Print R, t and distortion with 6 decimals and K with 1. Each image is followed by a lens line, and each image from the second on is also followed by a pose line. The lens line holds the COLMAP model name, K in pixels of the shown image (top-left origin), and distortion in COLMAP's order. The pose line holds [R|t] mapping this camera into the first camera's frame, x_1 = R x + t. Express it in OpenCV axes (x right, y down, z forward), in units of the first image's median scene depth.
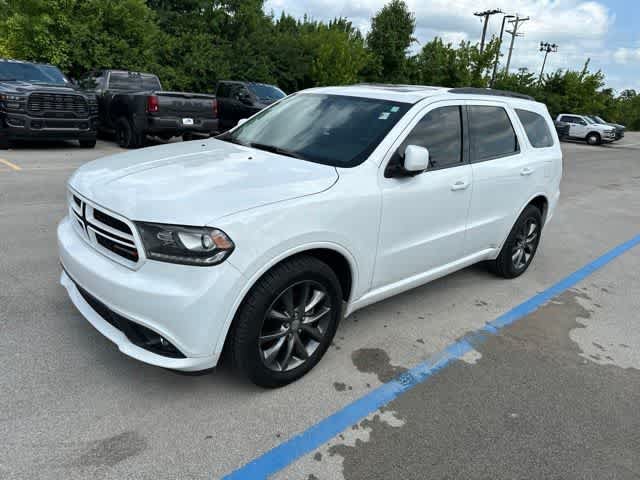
lens RADIAL K [[454.0, 0, 320.0], [0, 454.0, 237.1], [0, 0, 1]] dist [0.019275, -0.021616]
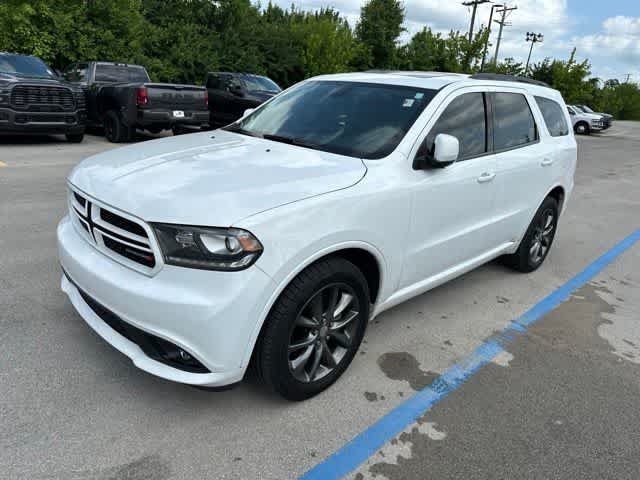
lens RADIAL K [[455.6, 0, 319.5], [0, 455.6, 237.7], [0, 0, 1]] dist [0.007038, -0.007894]
pose [[0.999582, -0.016328, 0.023849, -0.057117], [0.015930, 0.999732, 0.016788, -0.008561], [-0.024117, -0.016401, 0.999575, 0.057131]]
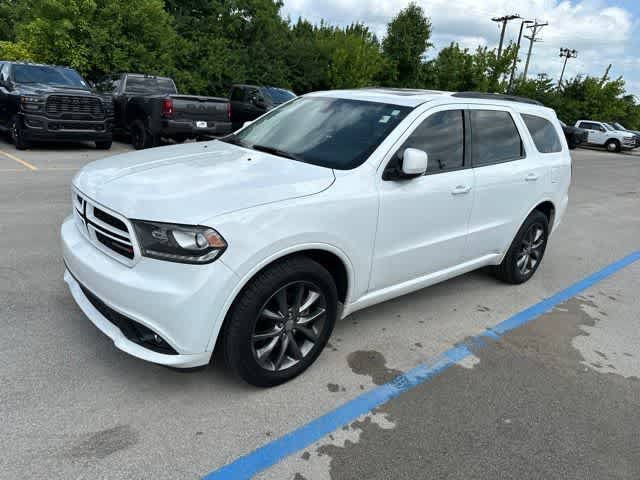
lens RADIAL K [[454.0, 0, 320.0], [0, 454.0, 237.1], [0, 0, 1]] dist [0.019275, -0.021616]
pose [[0.999379, 0.015979, -0.031419, 0.029481], [-0.016269, 0.999827, -0.008992, 0.004534], [0.031270, 0.009497, 0.999466, -0.004795]]
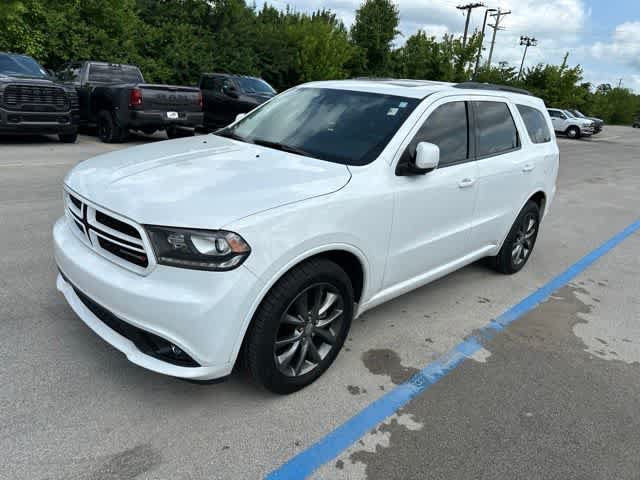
lens RADIAL K [[454.9, 0, 323.3], [0, 454.9, 241.8], [0, 0, 1]] dist [0.007948, -0.006387]
pose [[0.998974, -0.010773, 0.043980, -0.044983], [0.009751, 0.999678, 0.023407, -0.010366], [-0.044218, -0.022954, 0.998758, 0.022358]]
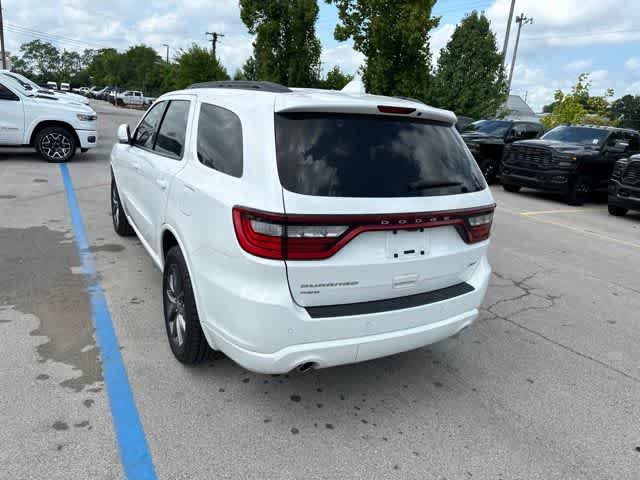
lens RADIAL K [[455.6, 0, 319.5], [0, 455.6, 237.7], [0, 0, 1]] dist [0.007038, -0.007894]
pose [[-0.234940, 0.161839, -0.958442, 1.282460], [-0.373150, 0.895471, 0.242675, -0.386391], [0.897531, 0.414657, -0.149991, 1.584011]]
